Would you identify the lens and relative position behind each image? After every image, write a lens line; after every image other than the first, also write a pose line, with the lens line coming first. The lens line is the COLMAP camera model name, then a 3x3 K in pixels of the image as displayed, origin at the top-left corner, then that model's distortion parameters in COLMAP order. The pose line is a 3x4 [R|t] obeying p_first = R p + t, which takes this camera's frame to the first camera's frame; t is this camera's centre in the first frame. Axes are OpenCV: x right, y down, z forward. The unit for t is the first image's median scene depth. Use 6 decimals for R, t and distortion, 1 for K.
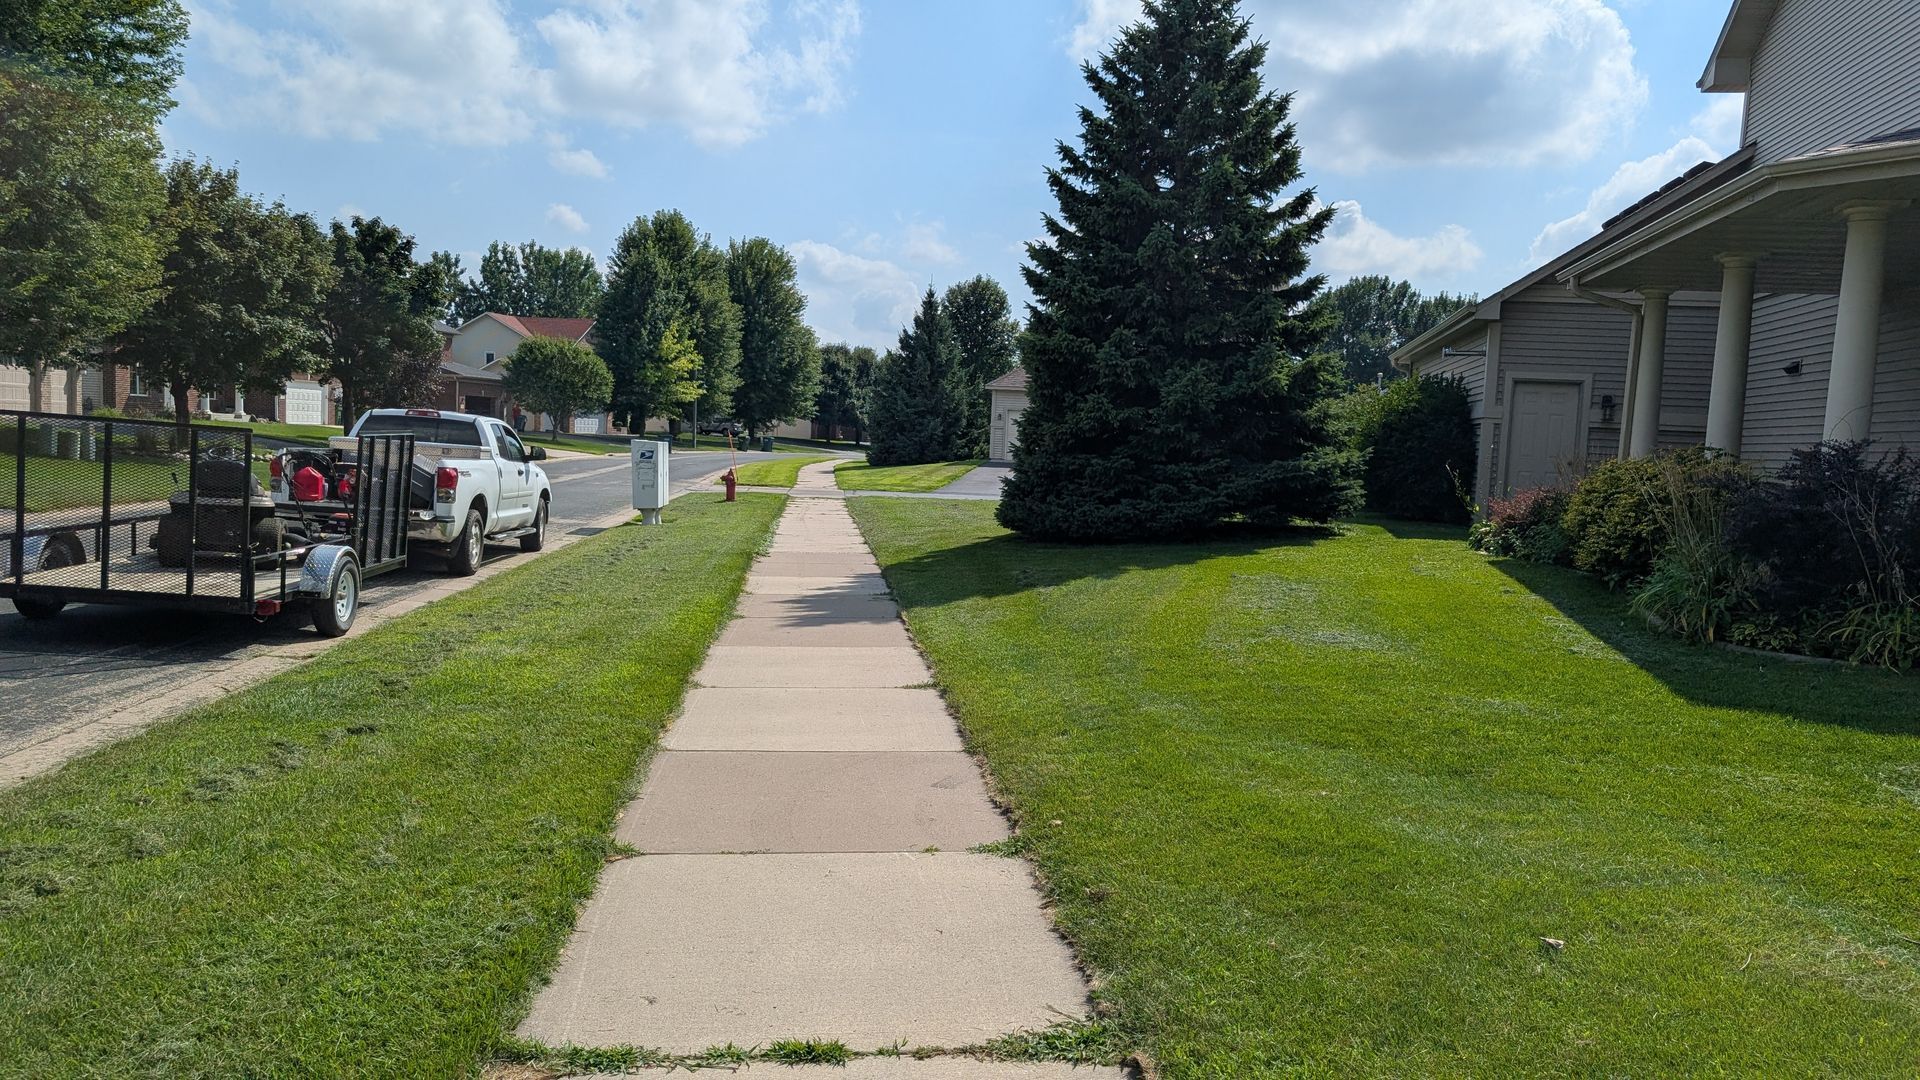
lens RADIAL K [[1397.5, 0, 960.0], [0, 1397.5, 540.0], [0, 0, 1]] dist [0.037780, -0.048251]
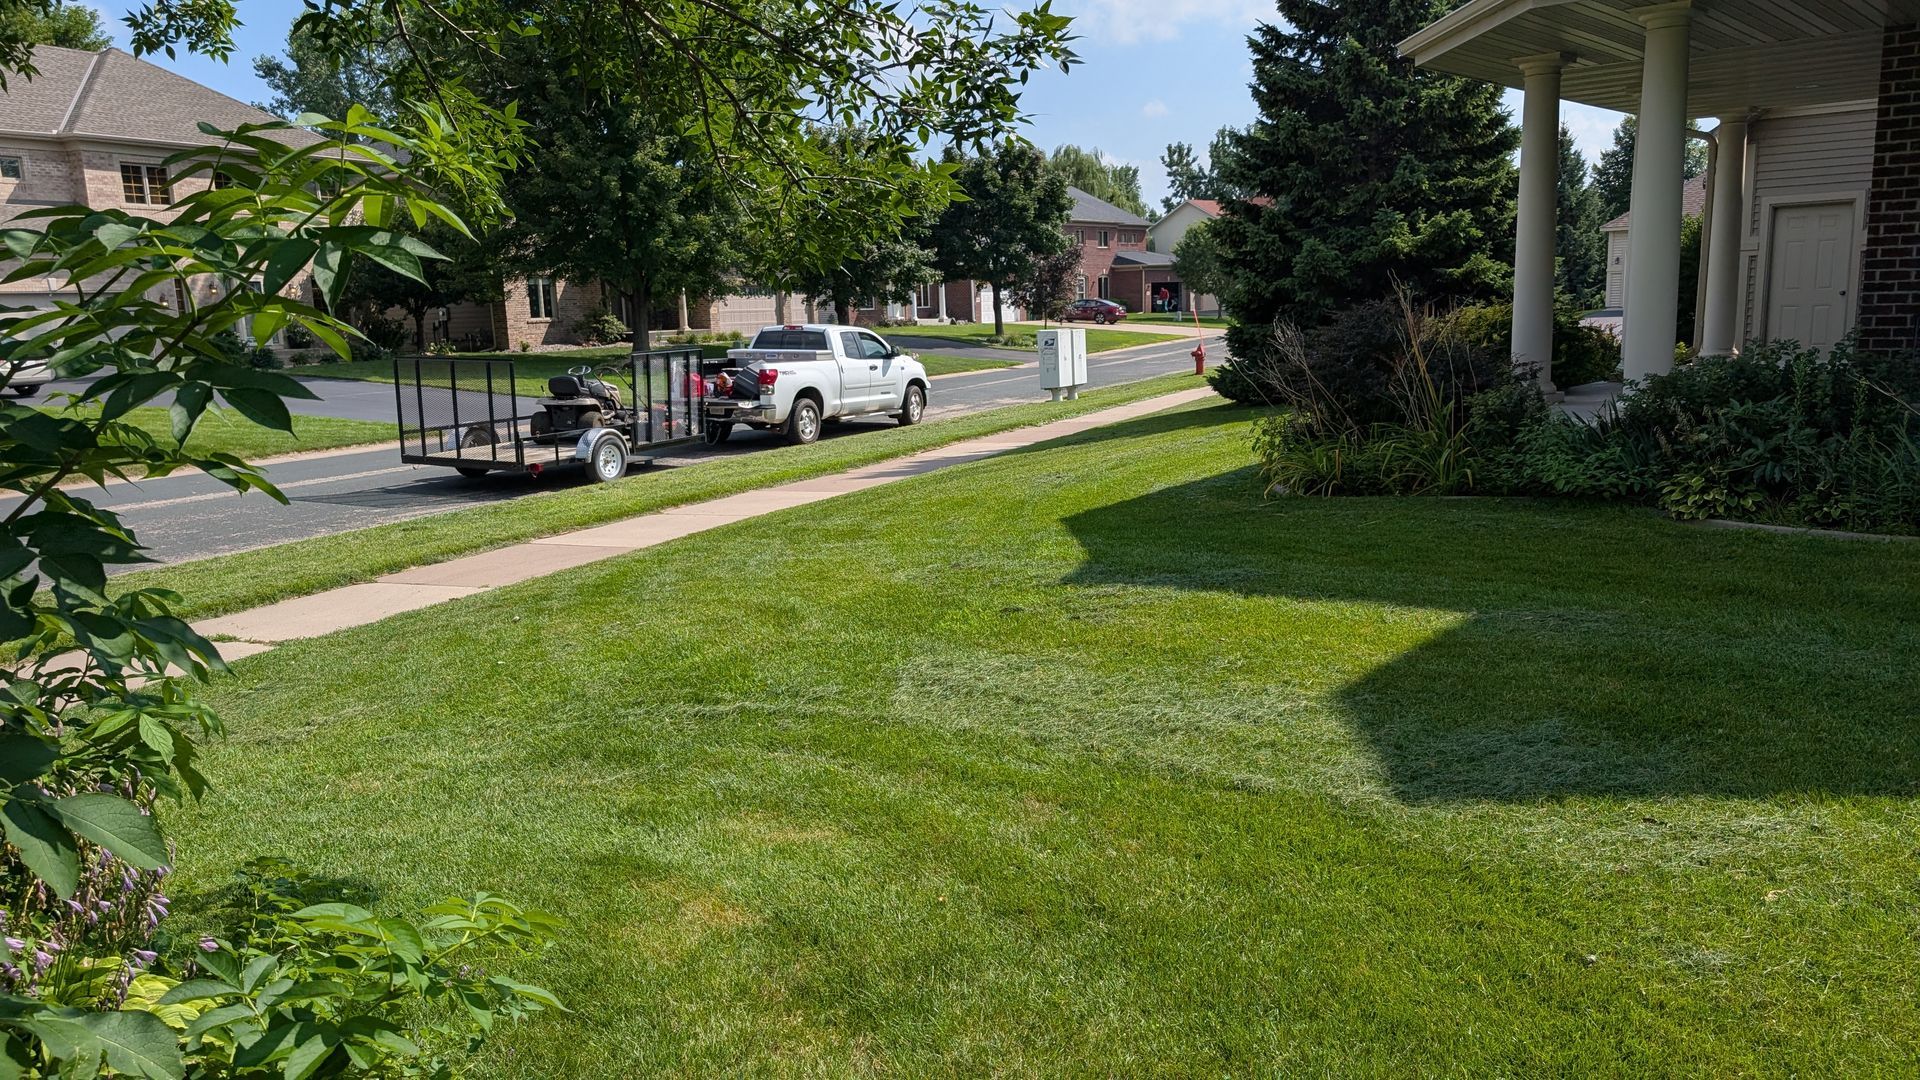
lens RADIAL K [[1397.5, 0, 960.0], [0, 1397.5, 540.0], [0, 0, 1]] dist [0.037780, -0.048251]
pose [[0.854778, 0.010831, -0.518881, 0.411079], [0.036382, 0.996072, 0.080726, 0.009093], [0.517717, -0.087881, 0.851026, -0.072406]]
